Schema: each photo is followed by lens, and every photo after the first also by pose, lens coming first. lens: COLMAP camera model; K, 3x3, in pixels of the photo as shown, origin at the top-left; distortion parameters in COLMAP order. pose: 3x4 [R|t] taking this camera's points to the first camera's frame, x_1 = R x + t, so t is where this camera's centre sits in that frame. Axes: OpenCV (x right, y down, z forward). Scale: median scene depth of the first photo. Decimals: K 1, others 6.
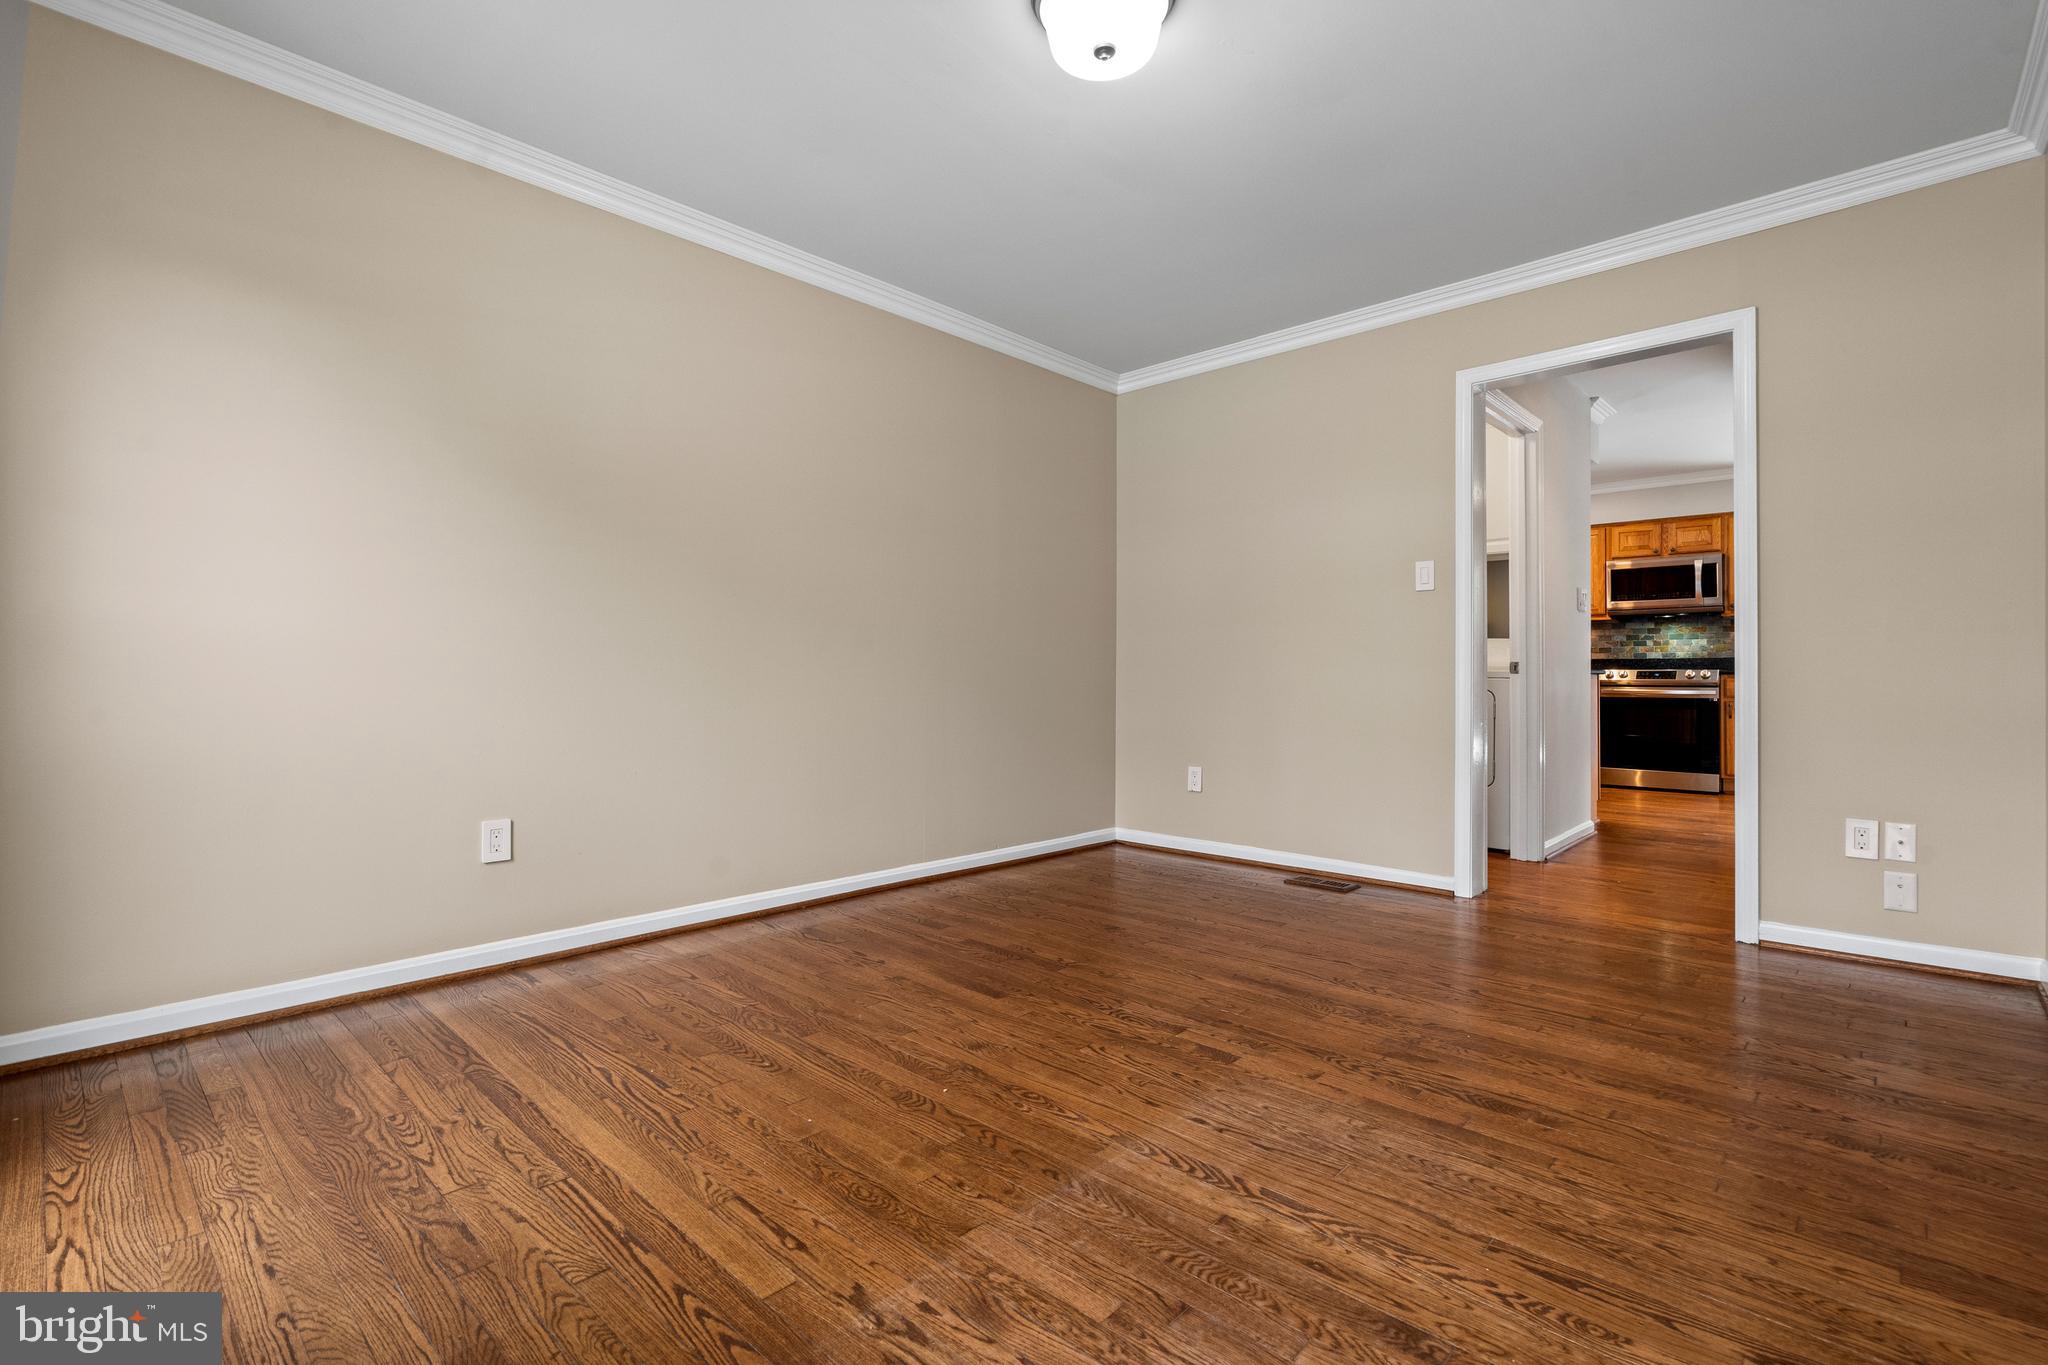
lens RADIAL K [[929.1, 0, 1024.0], [0, 929.1, 682.5], [0, 0, 1]] dist [-0.002212, -0.000182]
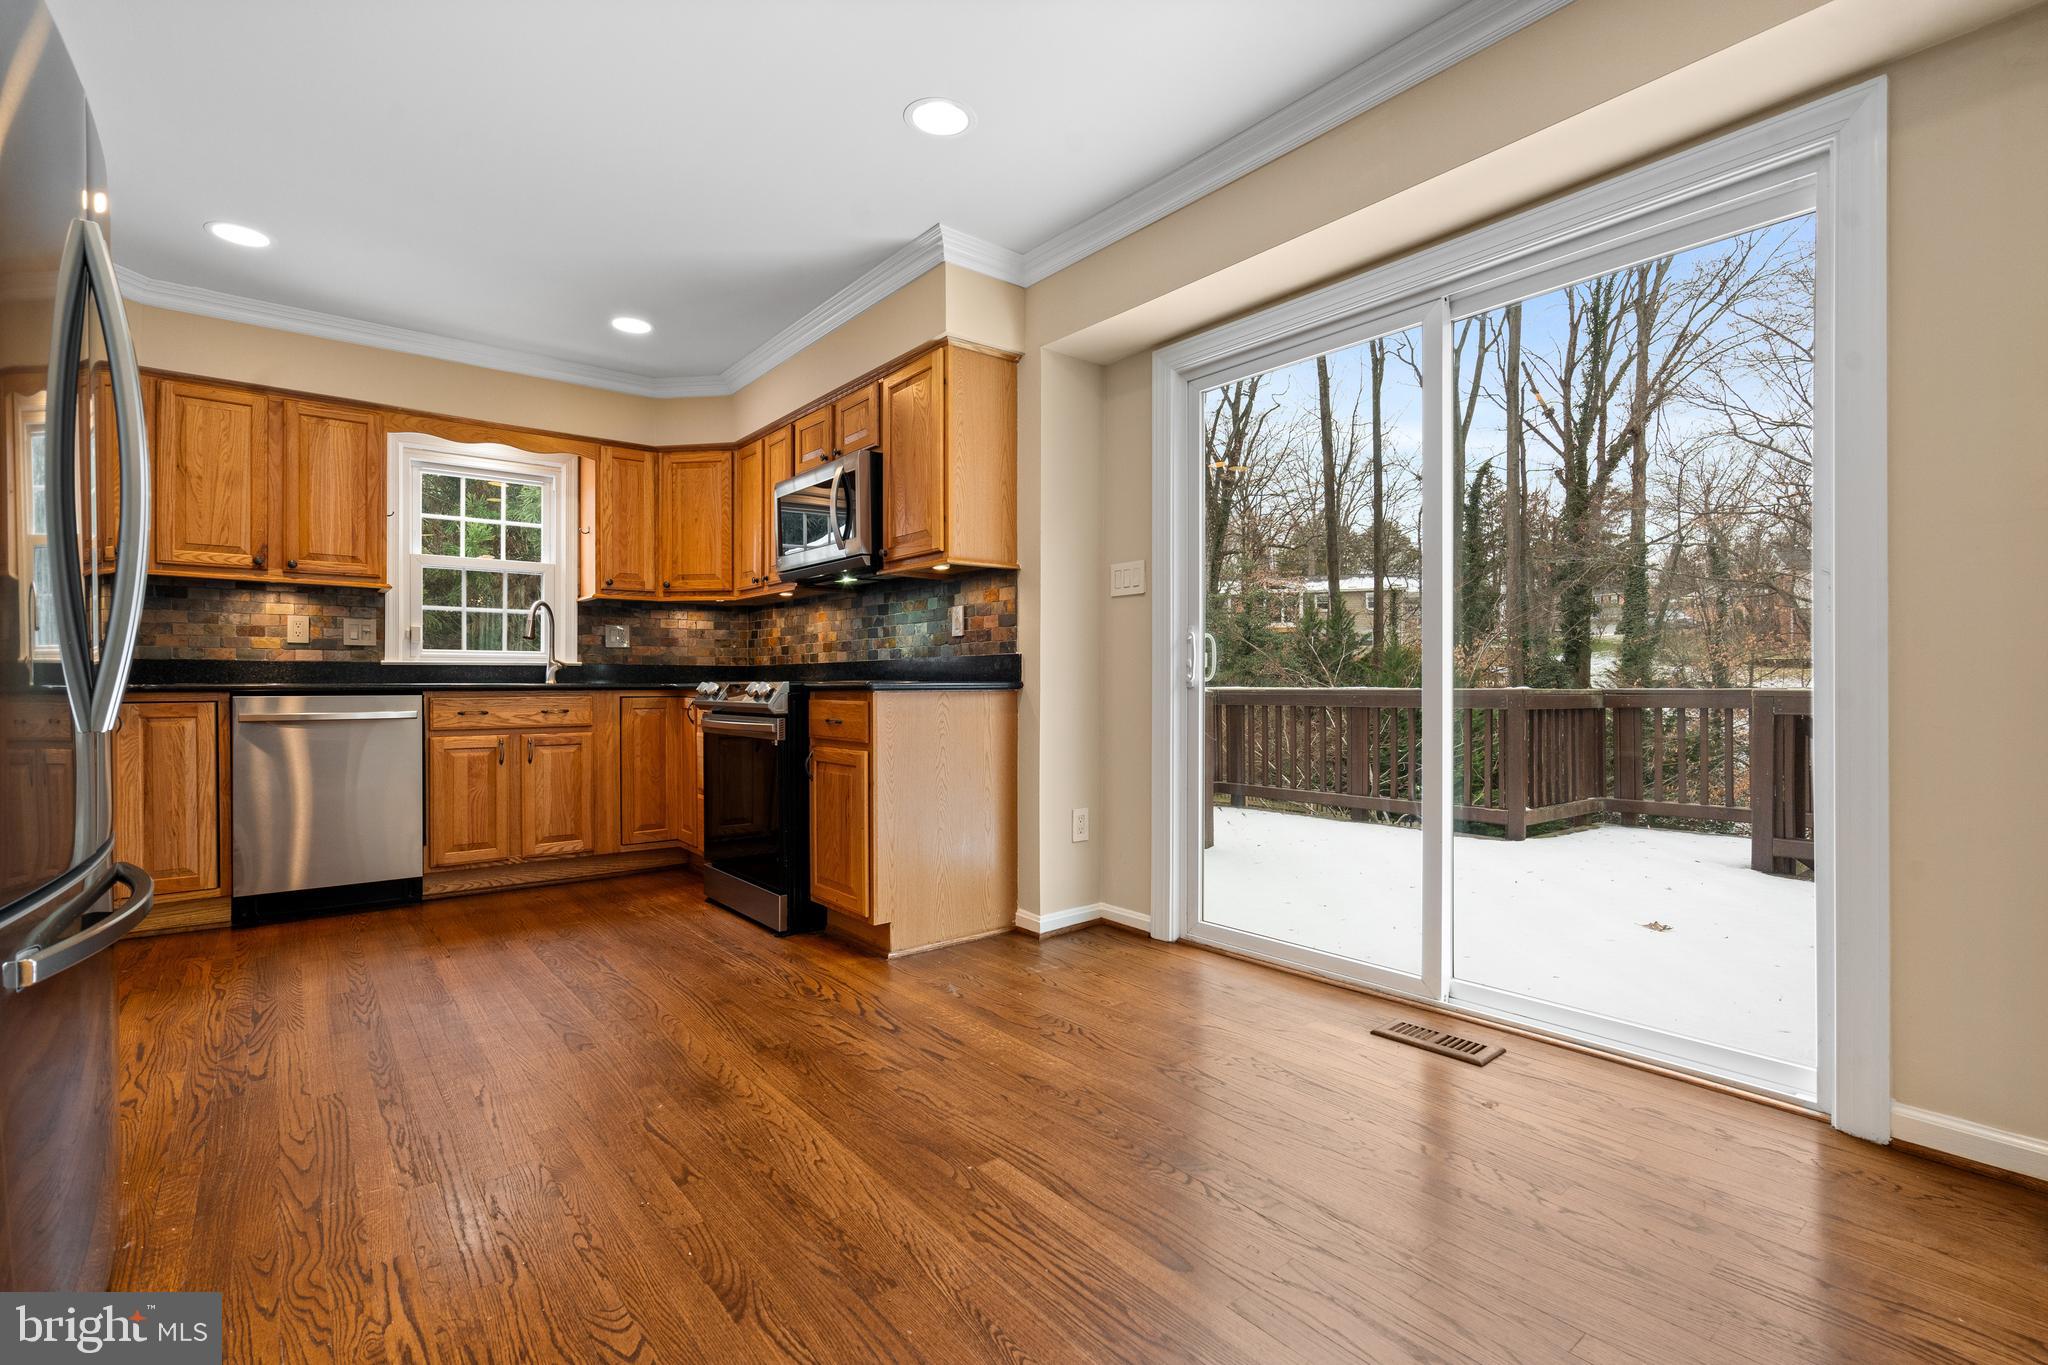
lens RADIAL K [[930.7, 0, 1013.2], [0, 930.7, 682.6], [0, 0, 1]] dist [-0.000219, 0.001064]
pose [[0.989927, 0.003125, -0.141543, 0.849489], [-0.003790, 0.999983, -0.004434, -0.010834], [0.141527, 0.004926, 0.989922, 0.481046]]
